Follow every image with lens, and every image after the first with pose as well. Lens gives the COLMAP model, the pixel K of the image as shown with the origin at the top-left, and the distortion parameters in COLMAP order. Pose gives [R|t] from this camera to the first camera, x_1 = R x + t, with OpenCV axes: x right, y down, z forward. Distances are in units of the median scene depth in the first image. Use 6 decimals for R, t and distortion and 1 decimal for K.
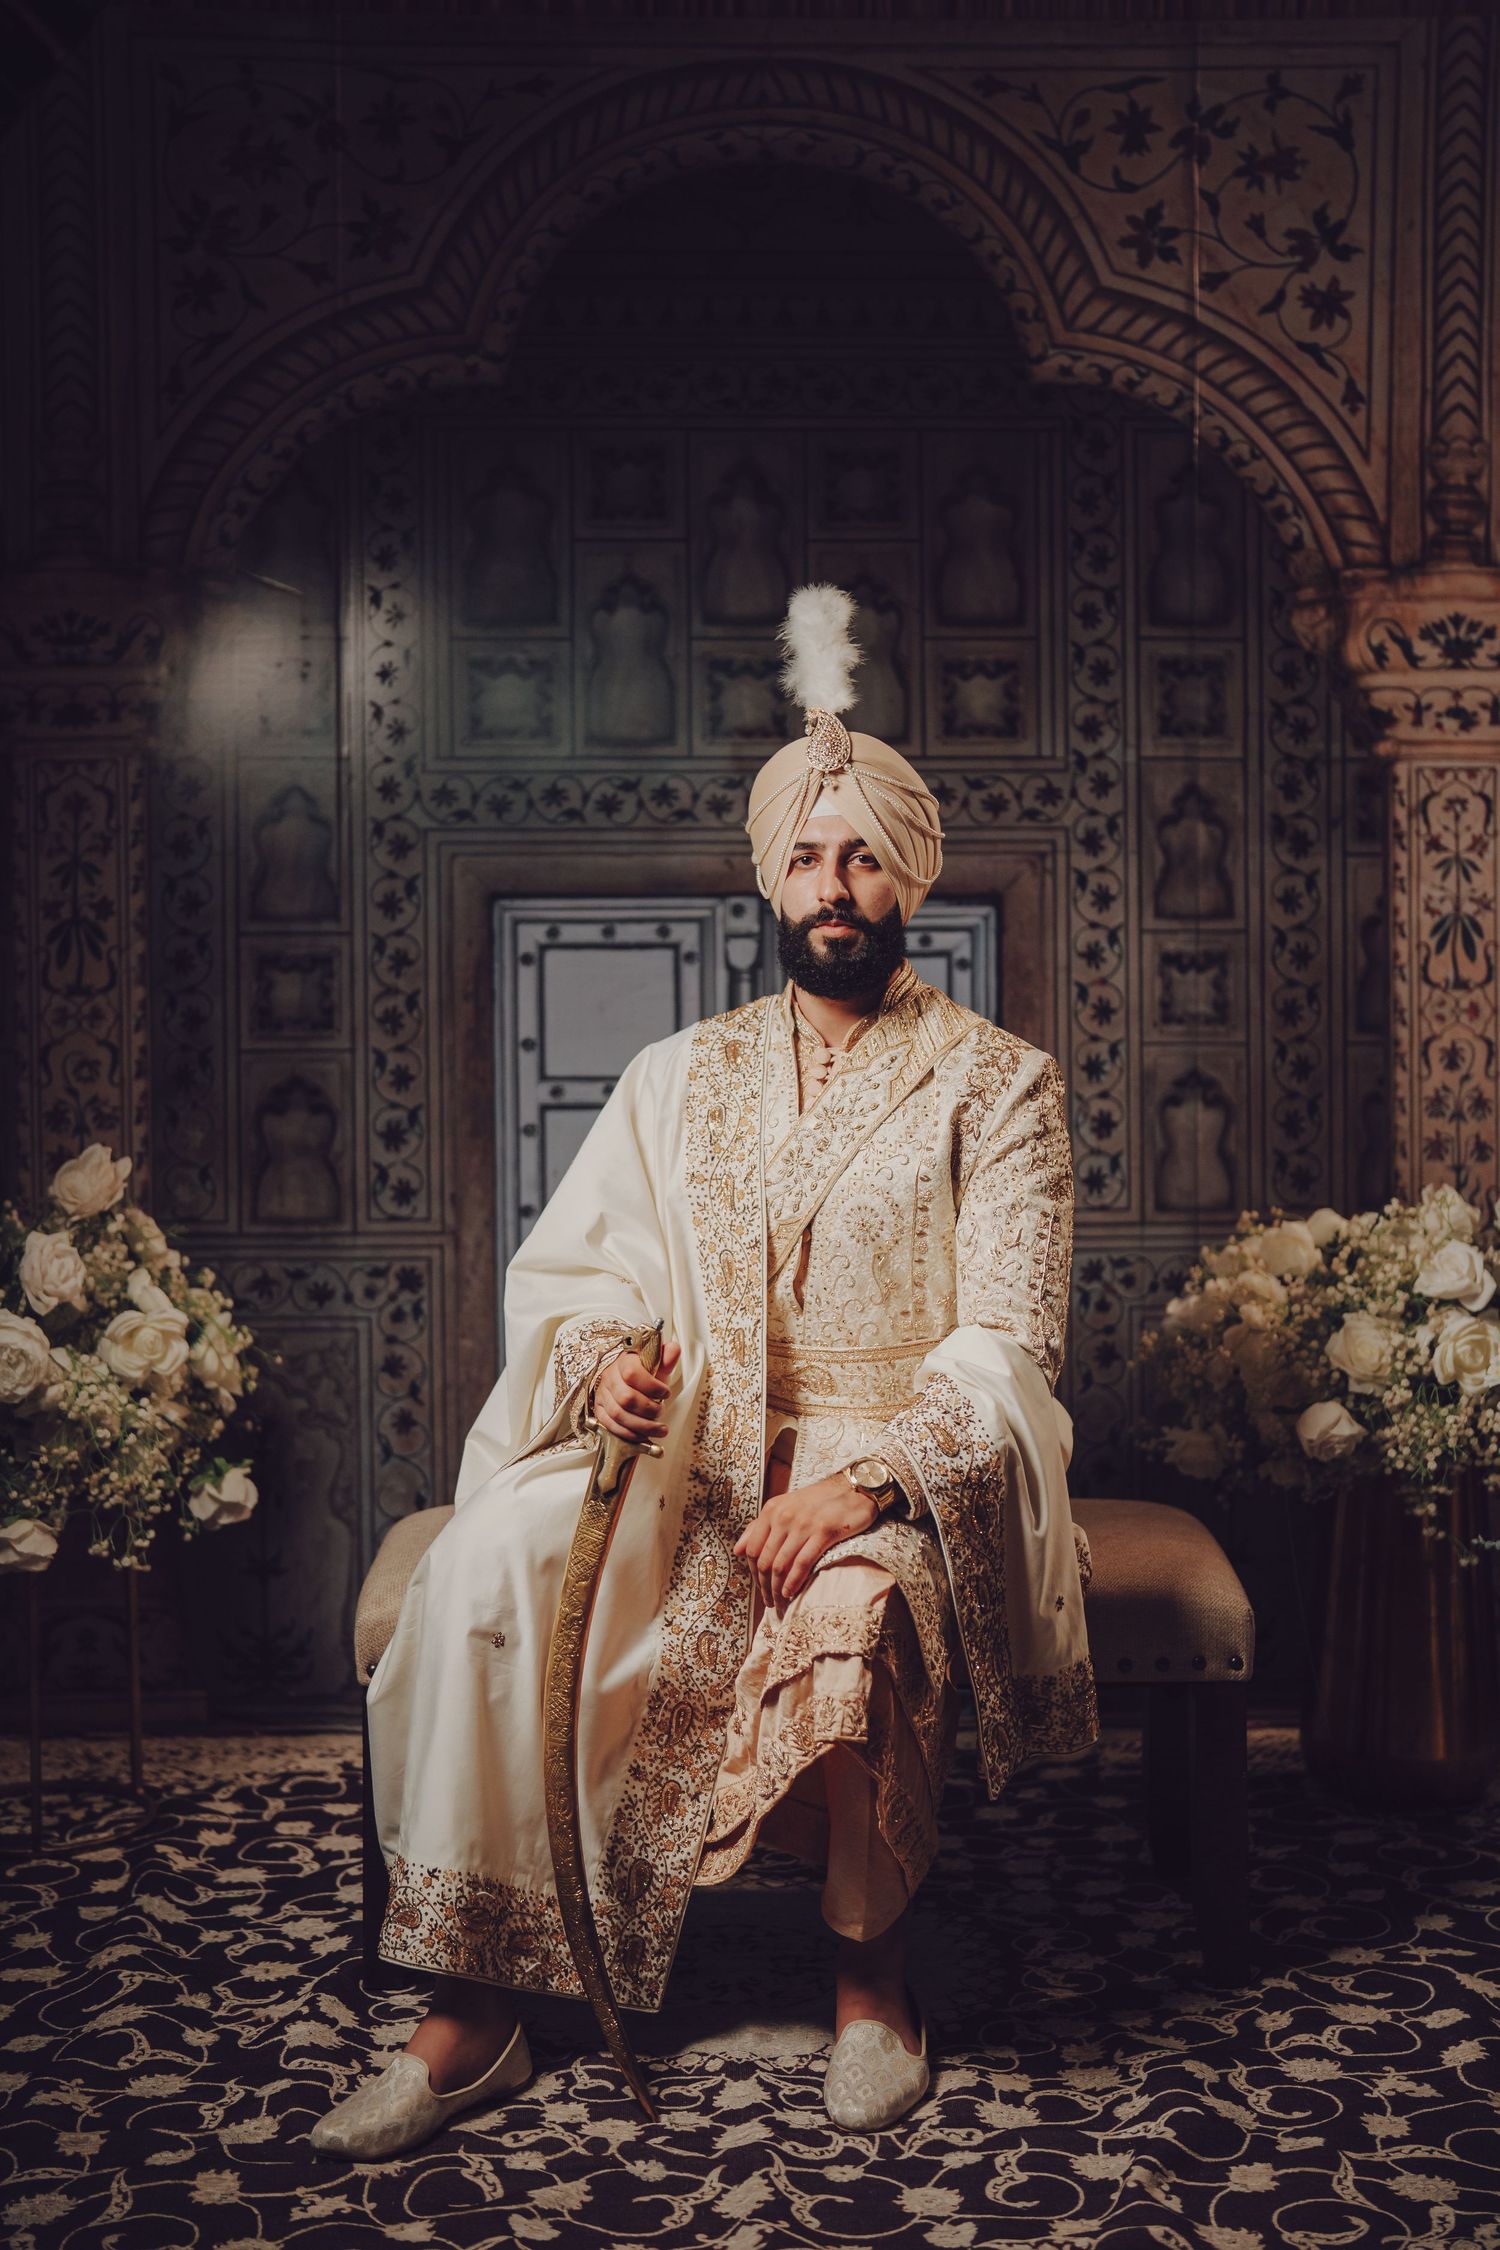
lens RADIAL K [[3384.5, 0, 763.3], [0, 3384.5, 1095.7], [0, 0, 1]] dist [0.045448, 0.000000]
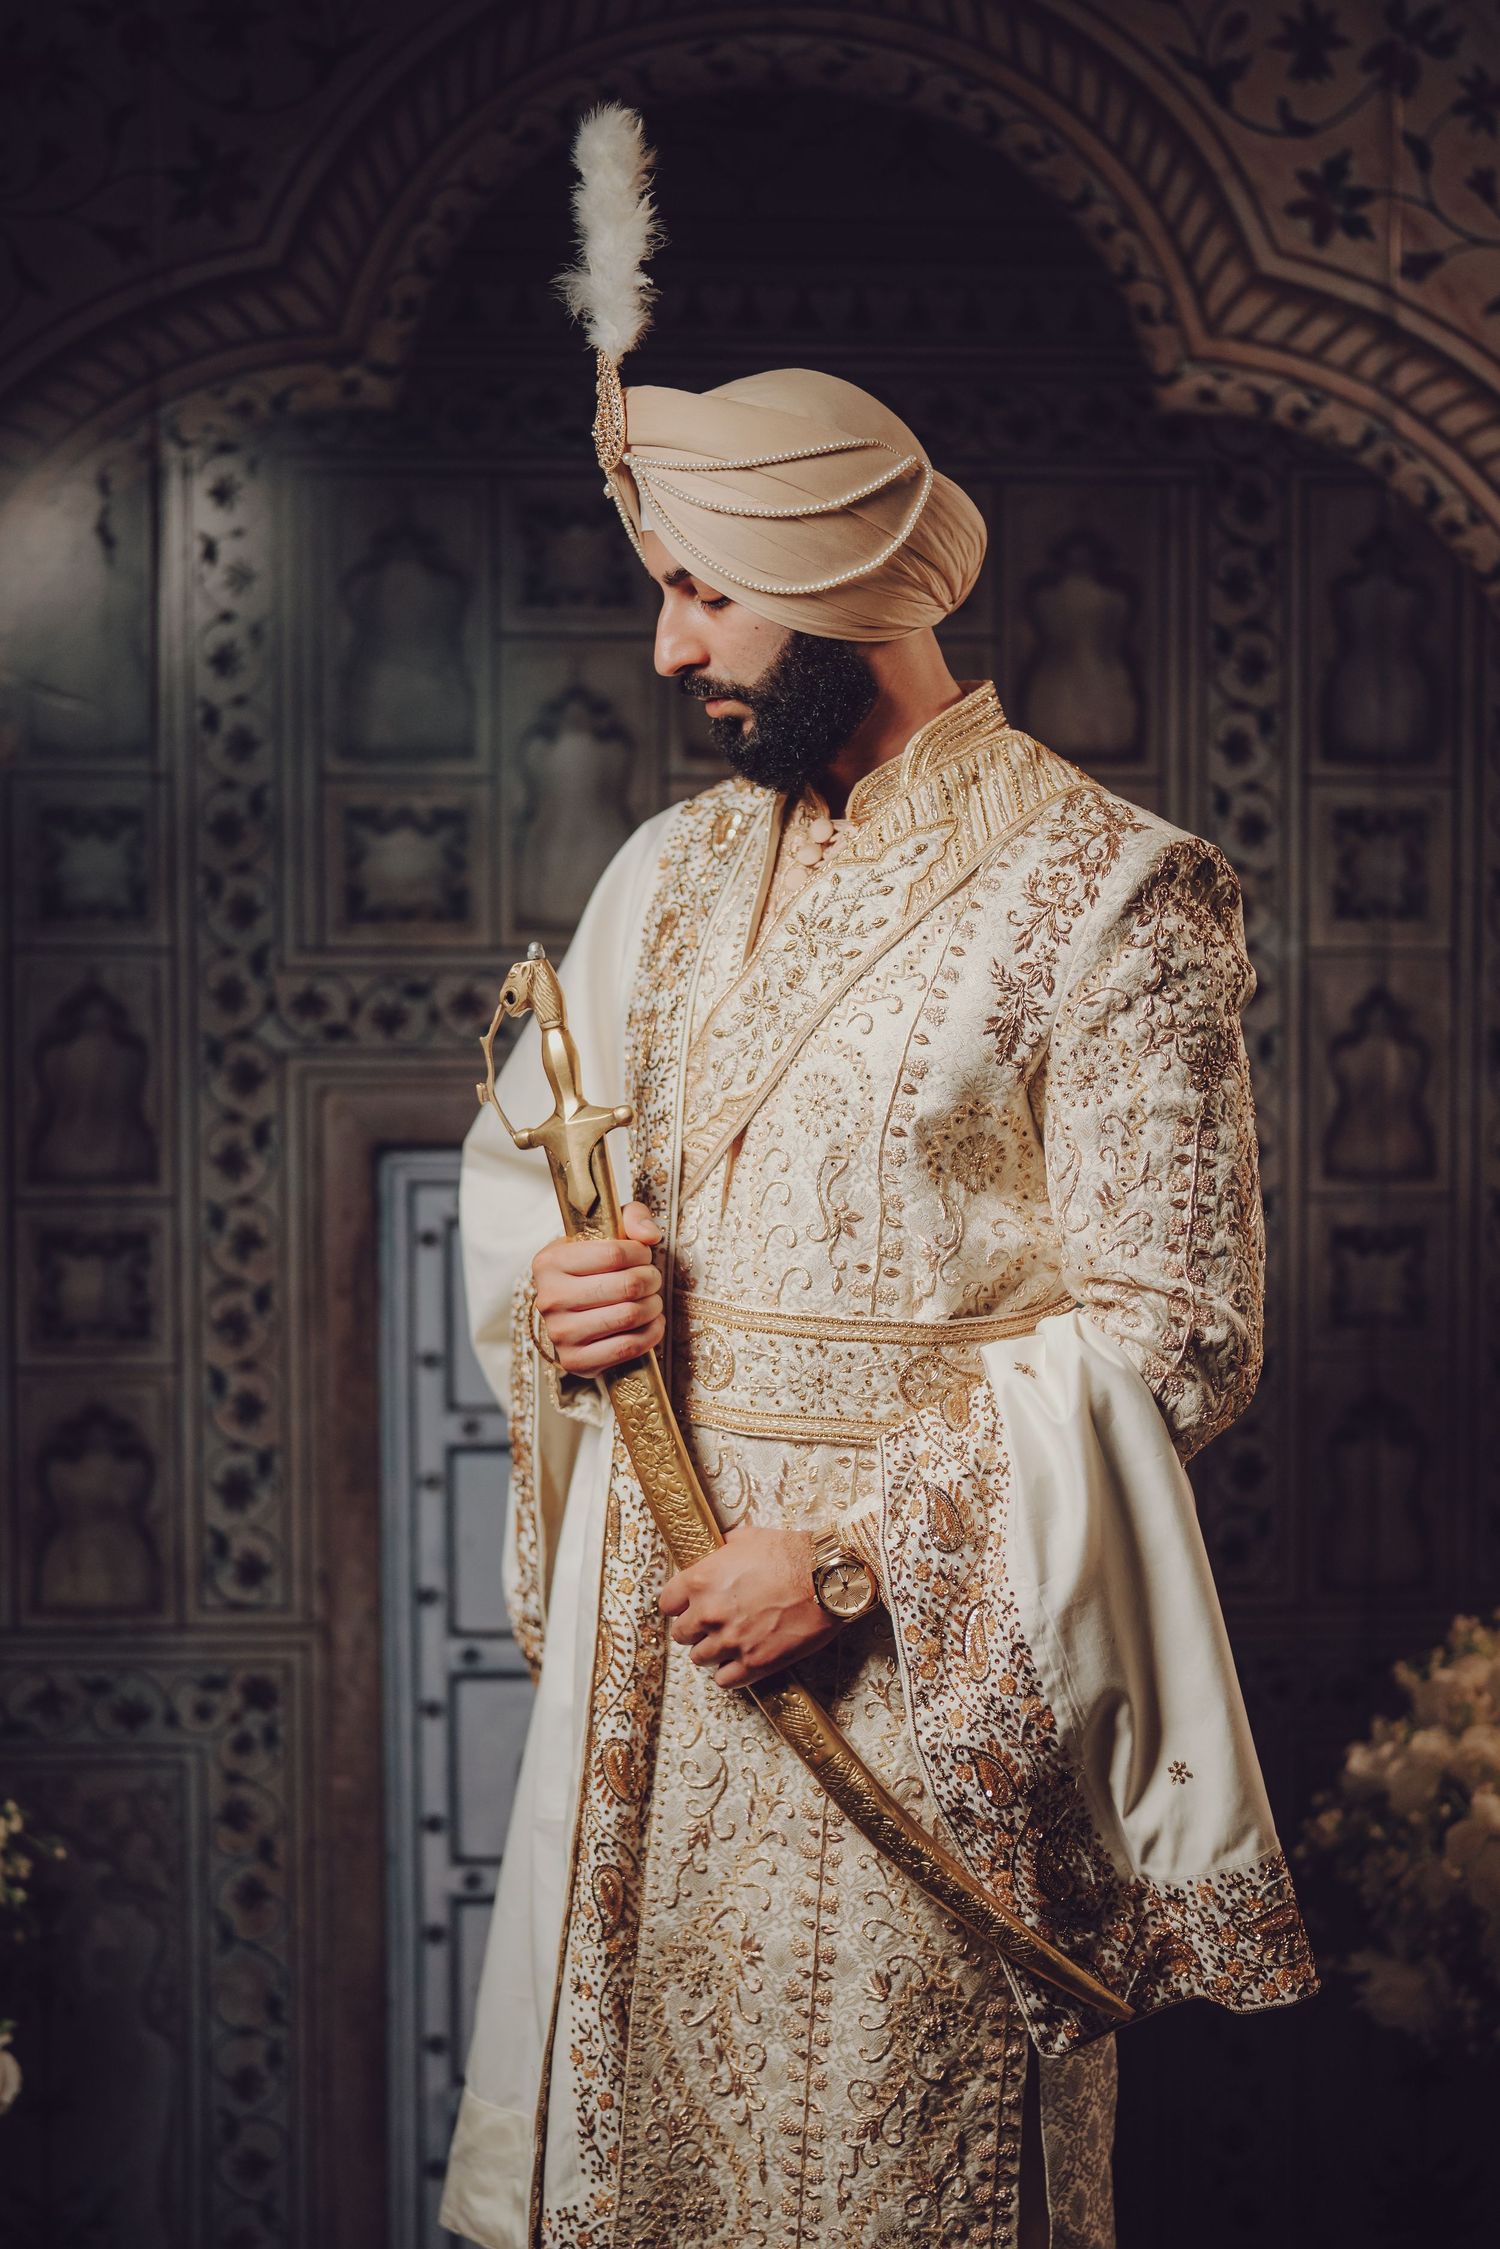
lens RADIAL K [[3383.0, 0, 770.3], [0, 3383.0, 1130.2], [0, 0, 1]] dist [0.045448, 0.000000]
pose [[0.999817, 0.005291, 0.018396, -0.012442], [-0.005918, 0.999398, 0.034185, -0.086520], [-0.018204, -0.034287, 0.999246, 0.302217]]
